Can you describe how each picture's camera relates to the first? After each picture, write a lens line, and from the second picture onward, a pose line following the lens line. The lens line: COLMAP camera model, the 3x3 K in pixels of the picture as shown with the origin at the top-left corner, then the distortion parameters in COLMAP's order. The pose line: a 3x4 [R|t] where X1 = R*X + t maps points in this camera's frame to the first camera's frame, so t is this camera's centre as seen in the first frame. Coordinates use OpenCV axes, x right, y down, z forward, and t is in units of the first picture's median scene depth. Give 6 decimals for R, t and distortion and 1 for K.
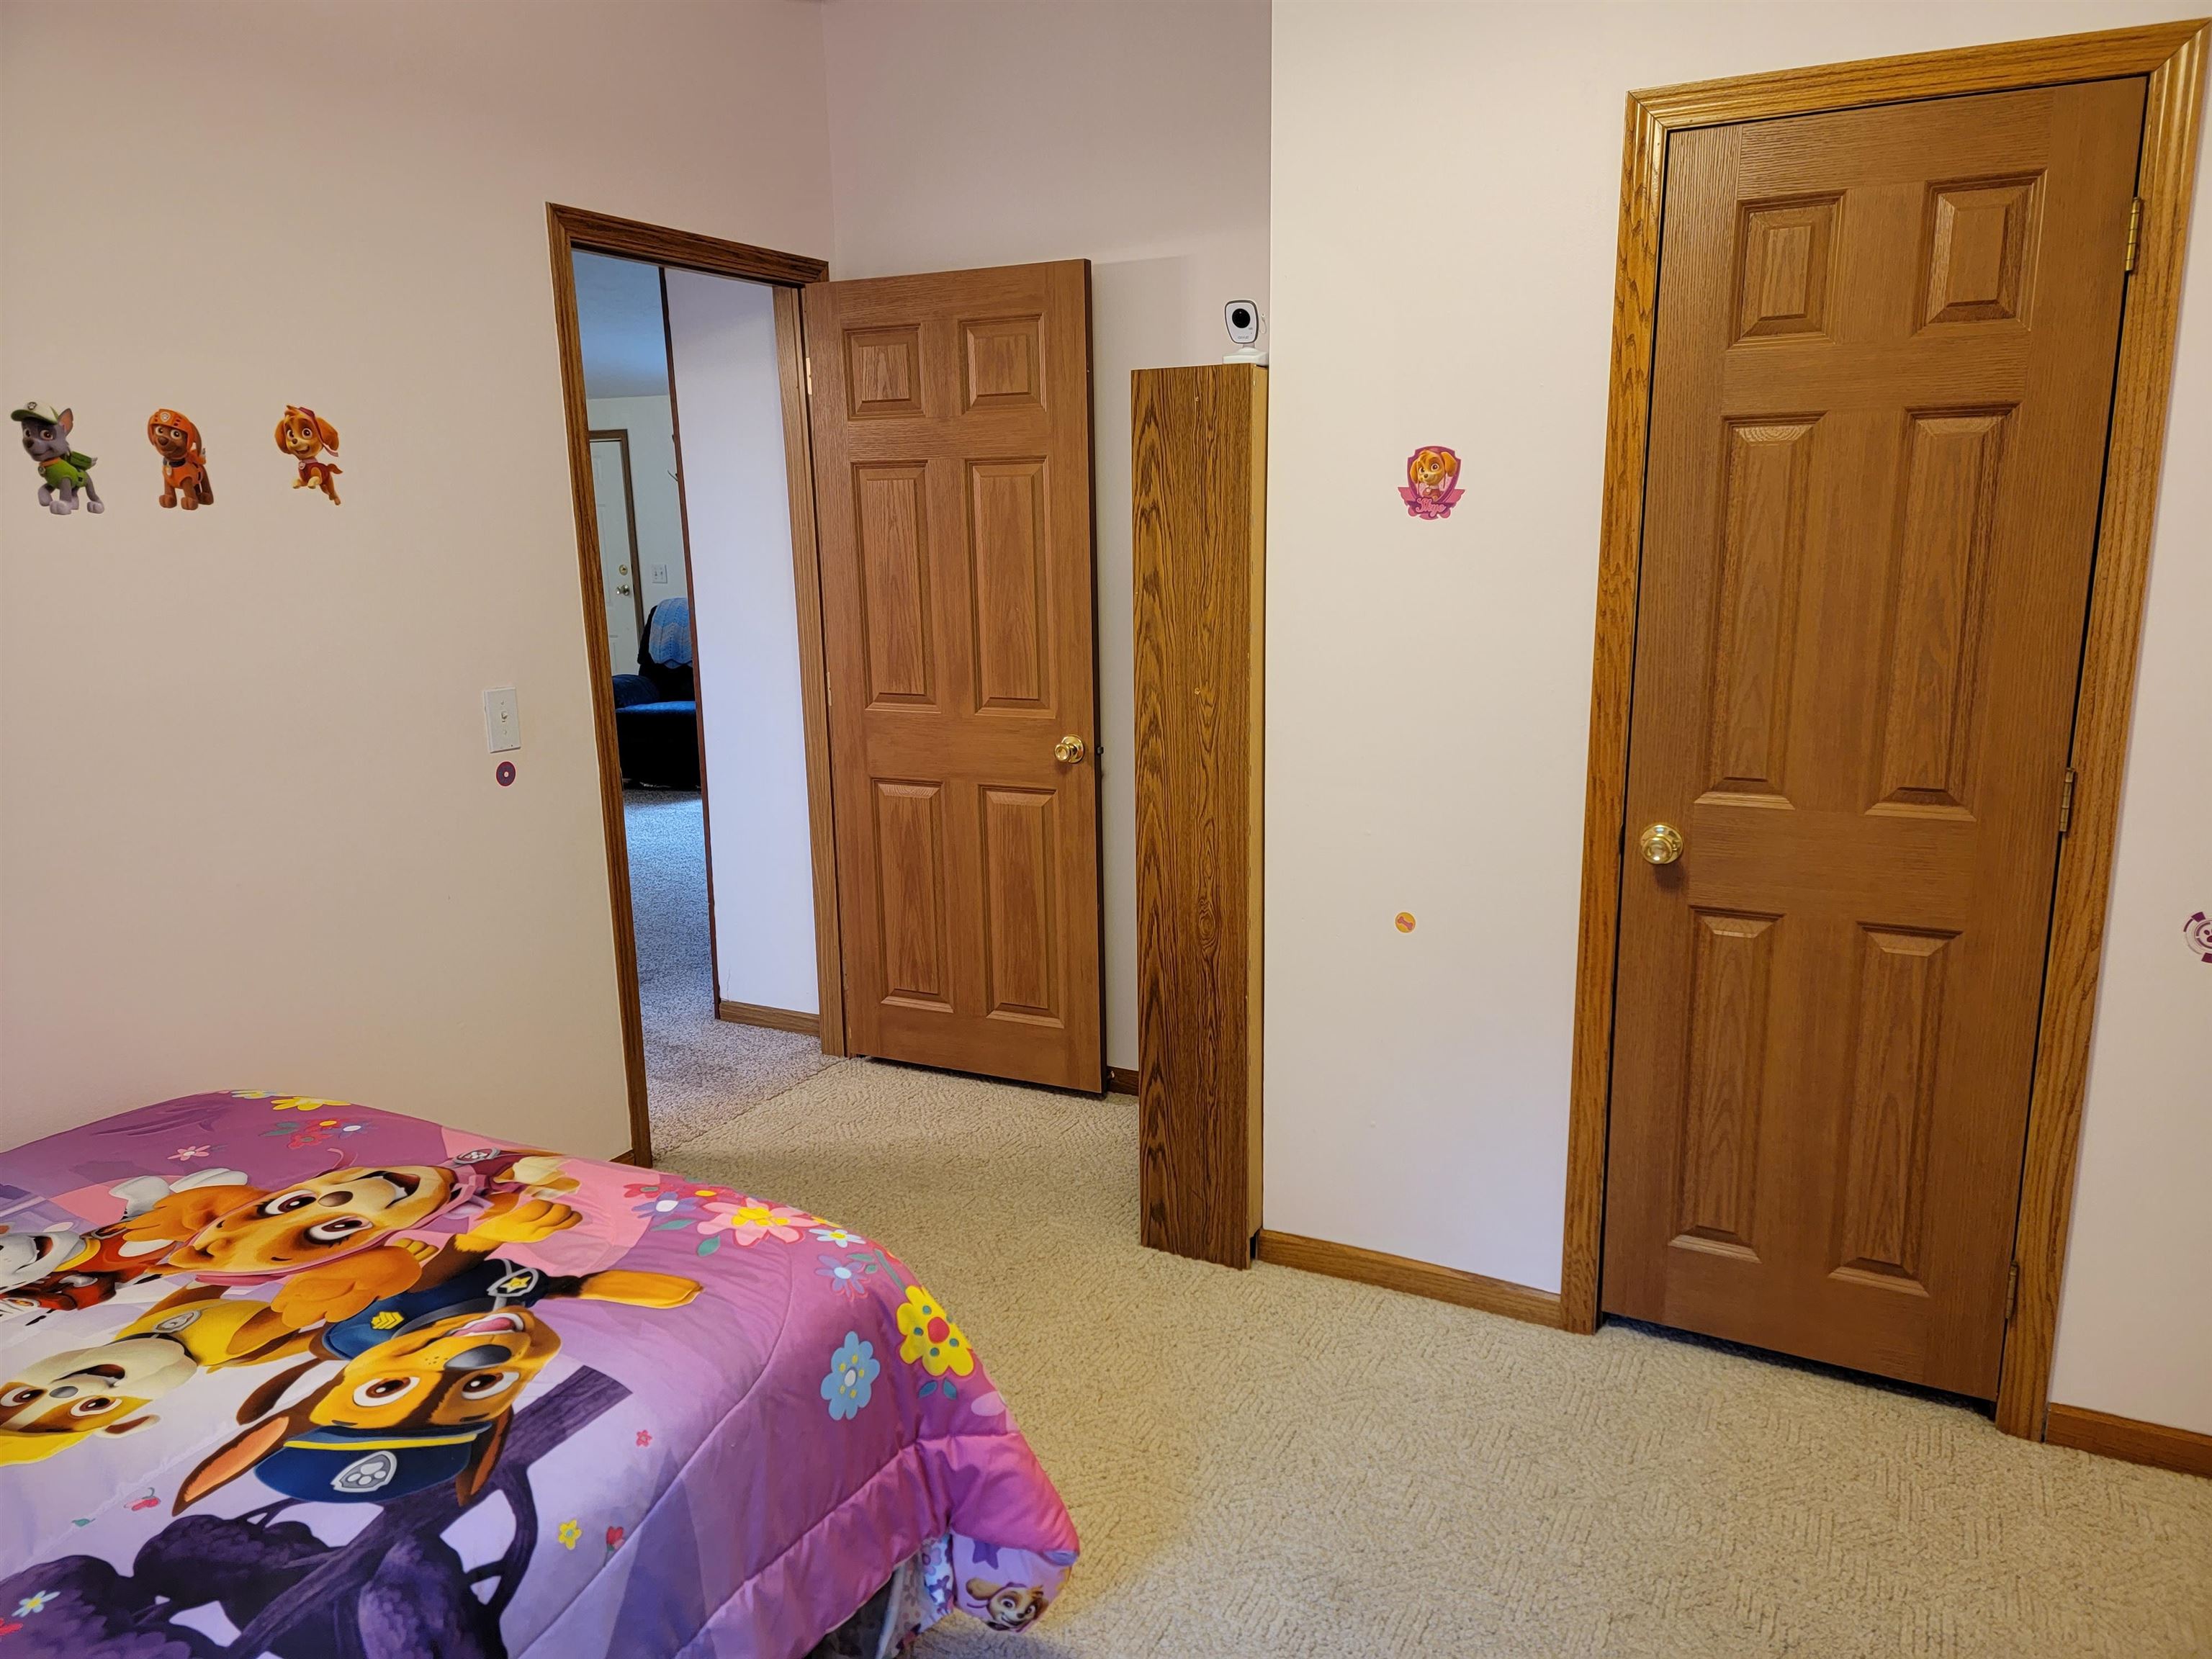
lens RADIAL K [[1534.4, 0, 1105.1], [0, 1534.4, 834.2], [0, 0, 1]] dist [0.007279, 0.001378]
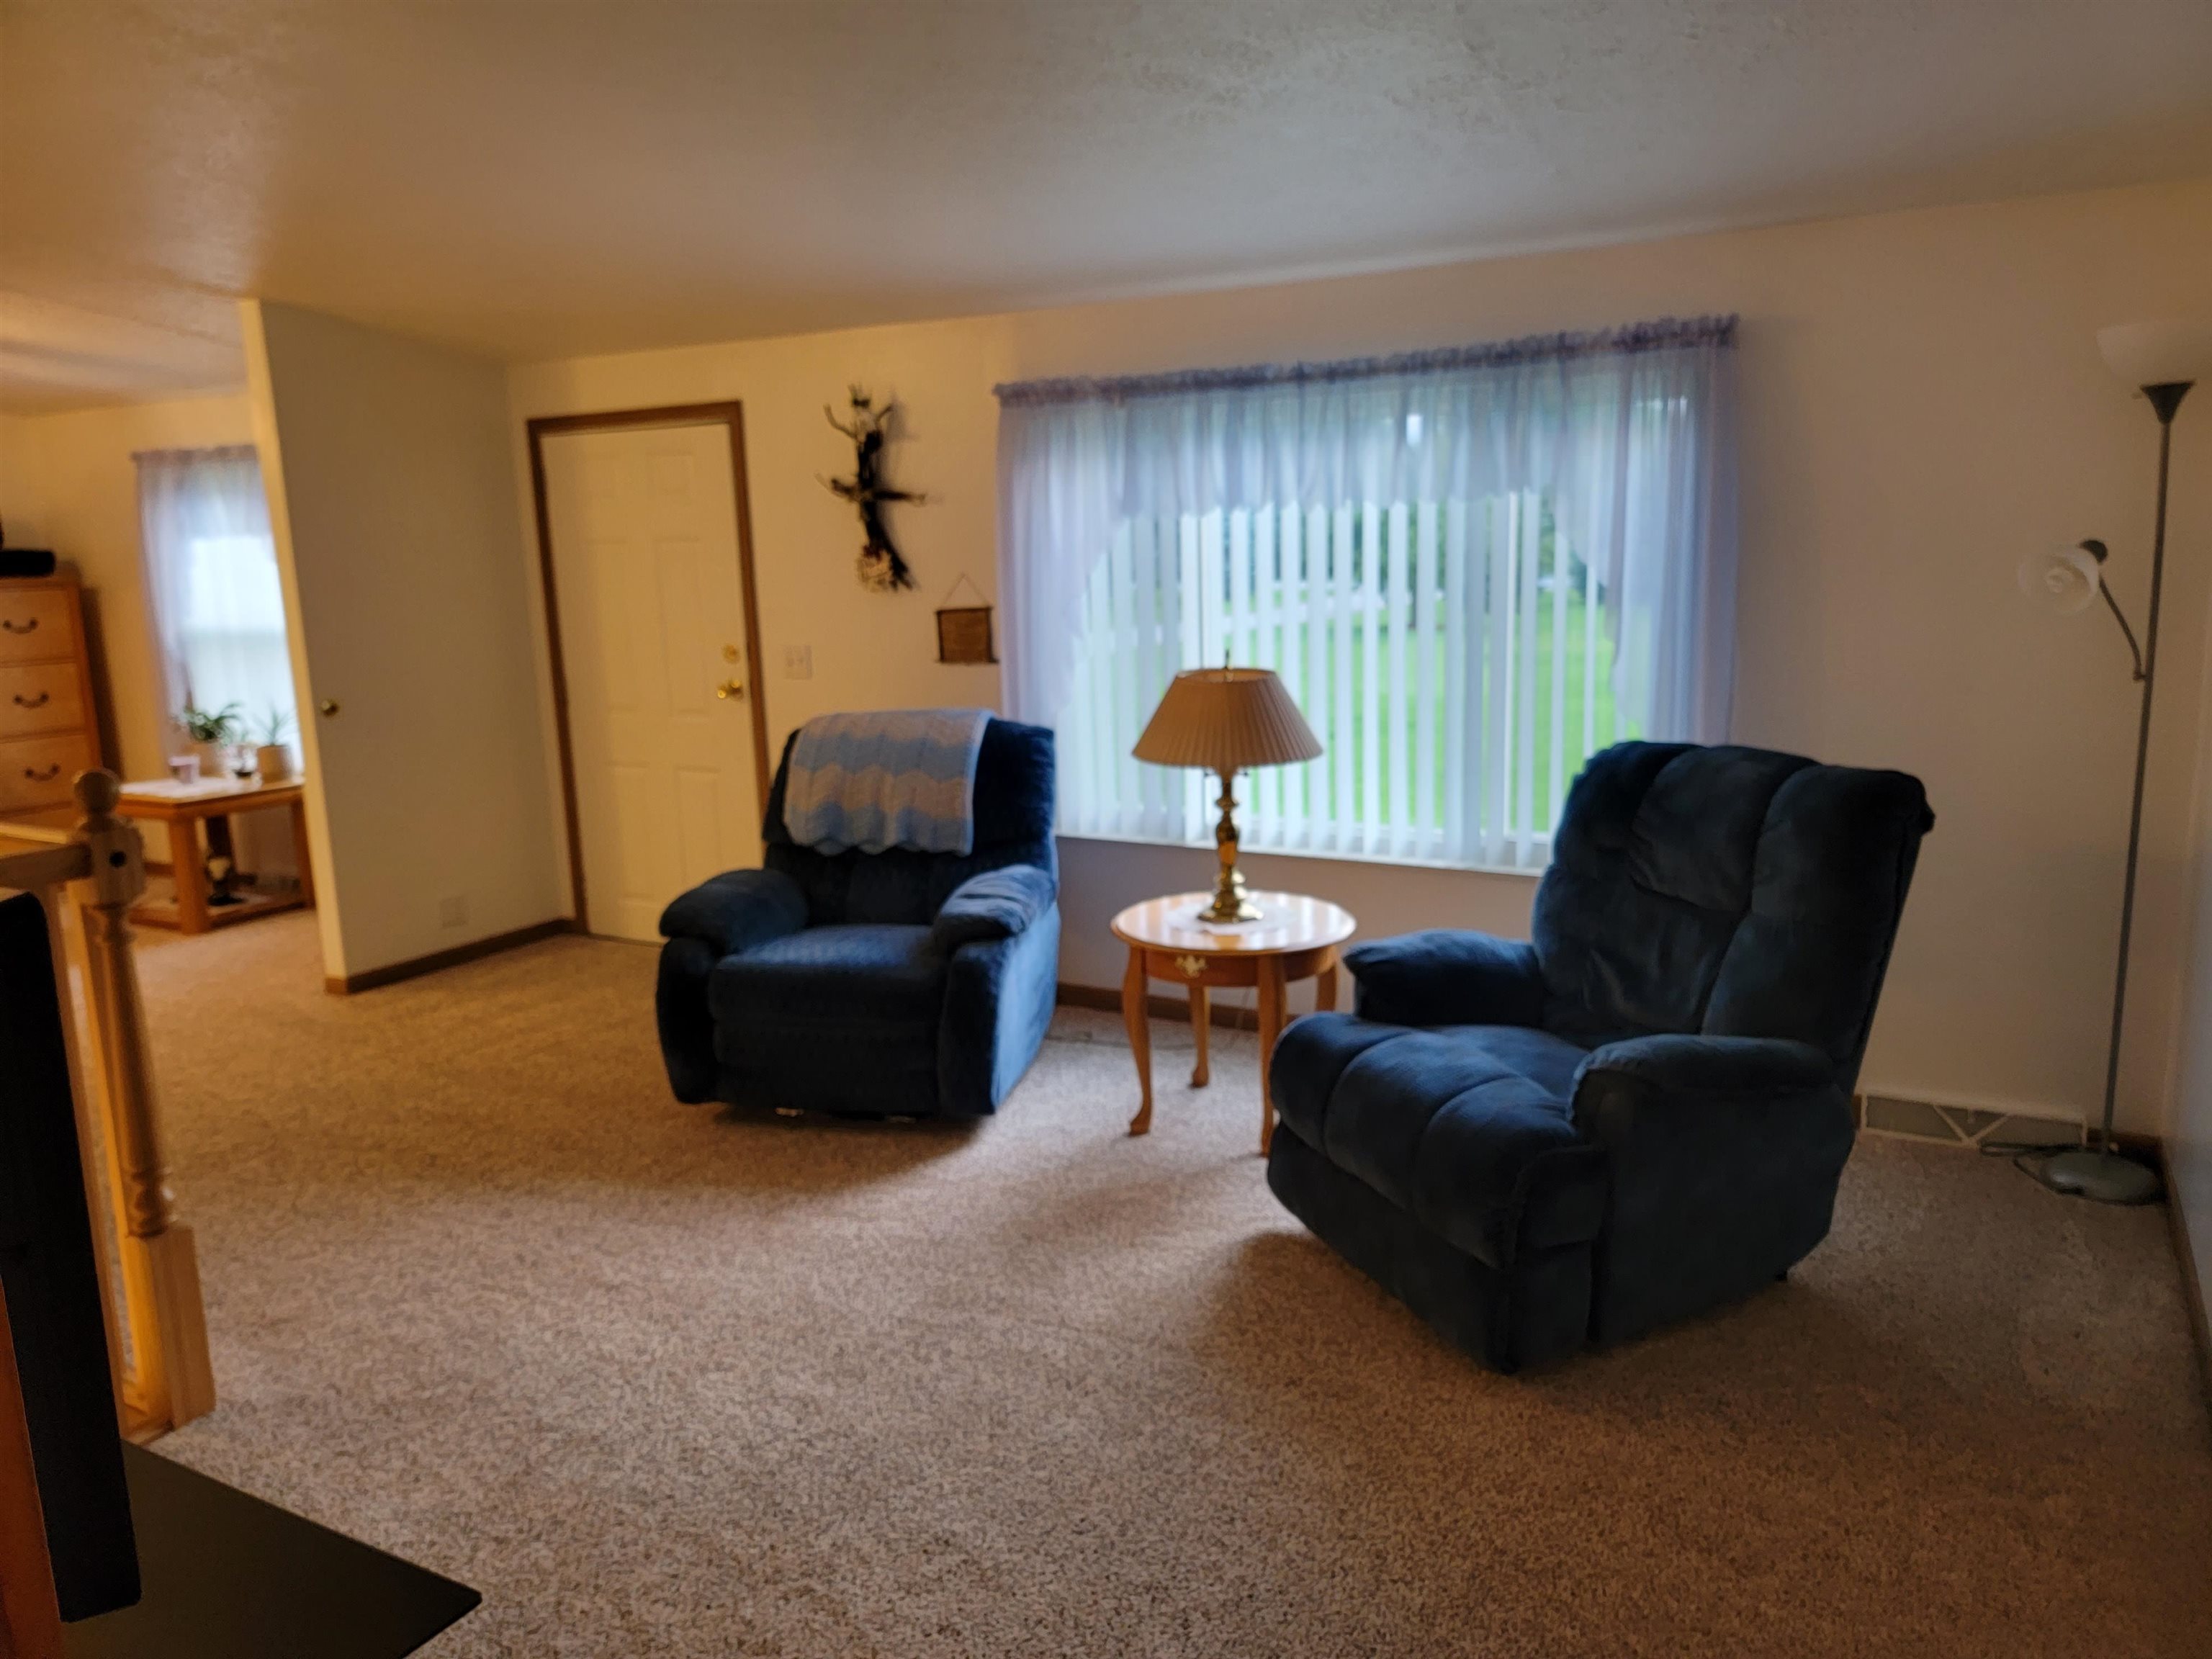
lens RADIAL K [[1534.4, 0, 1109.4], [0, 1534.4, 827.1], [0, 0, 1]] dist [0.007279, 0.001378]
pose [[0.999005, 0.002554, -0.044531, -0.161298], [-0.004082, 0.999405, -0.034263, -0.095877], [0.044417, 0.034411, 0.998420, 0.482188]]
